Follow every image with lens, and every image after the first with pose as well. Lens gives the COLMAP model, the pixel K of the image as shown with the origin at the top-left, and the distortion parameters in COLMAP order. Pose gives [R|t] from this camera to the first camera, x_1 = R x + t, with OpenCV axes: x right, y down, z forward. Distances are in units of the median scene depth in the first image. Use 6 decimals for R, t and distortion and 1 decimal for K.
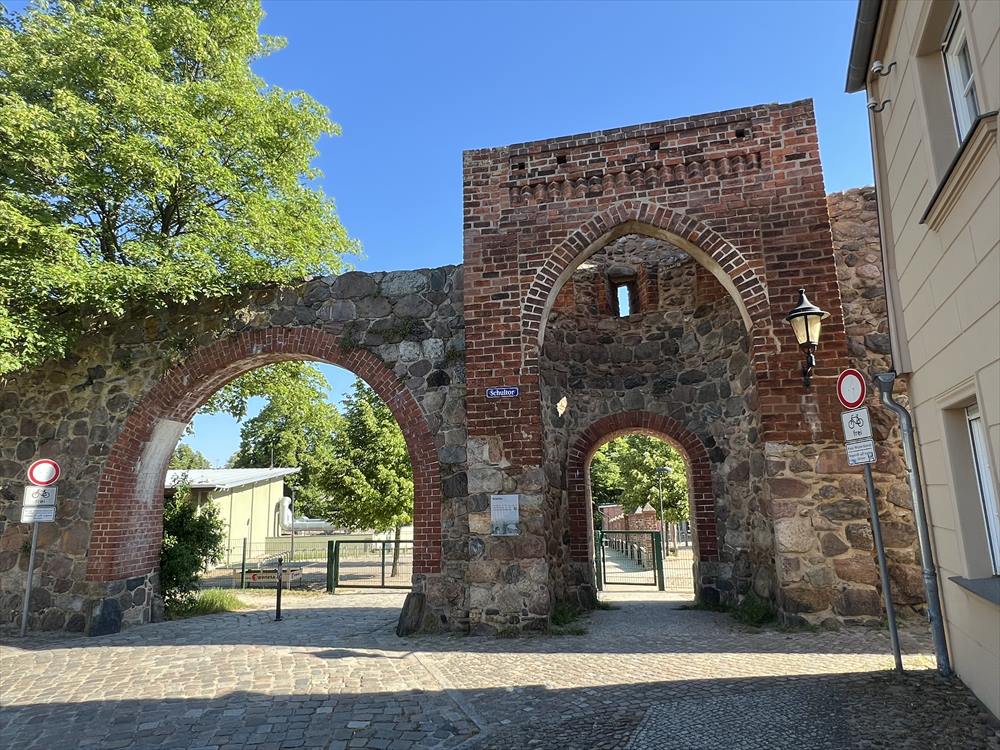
lens RADIAL K [[615.3, 0, 500.0], [0, 615.3, 375.0], [0, 0, 1]] dist [0.000596, -0.000061]
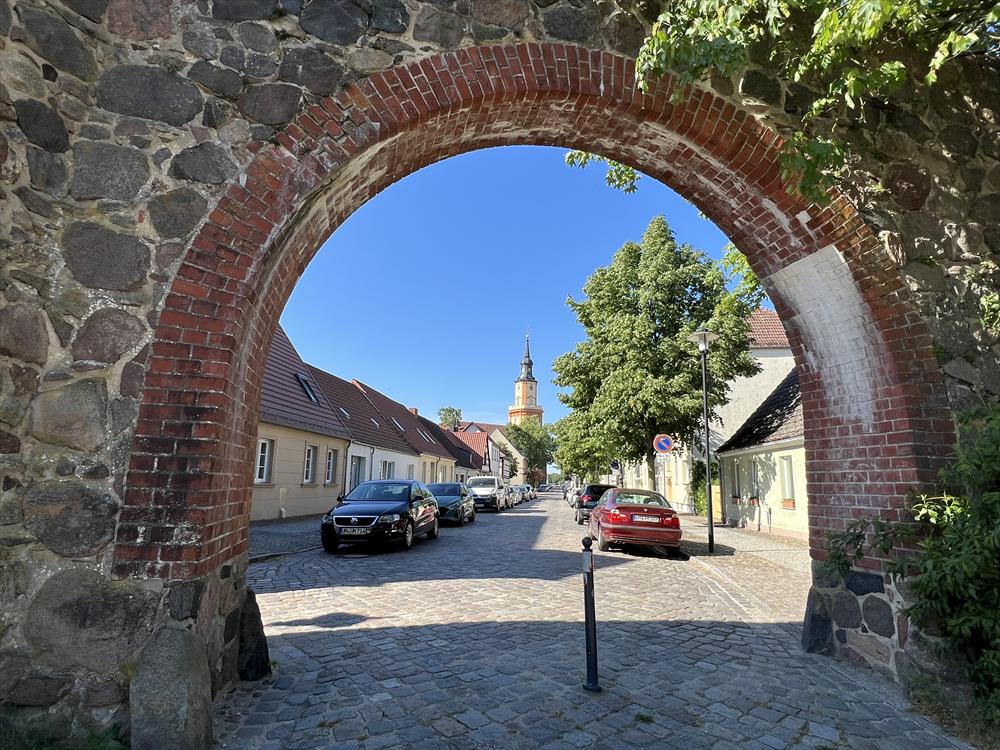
lens RADIAL K [[536.8, 0, 500.0], [0, 536.8, 375.0], [0, 0, 1]] dist [0.000133, -0.000076]
pose [[-0.959086, -0.048151, -0.278991, -0.184838], [0.058278, 0.930750, -0.360982, 0.317921], [0.277053, -0.362472, -0.889863, 1.342866]]
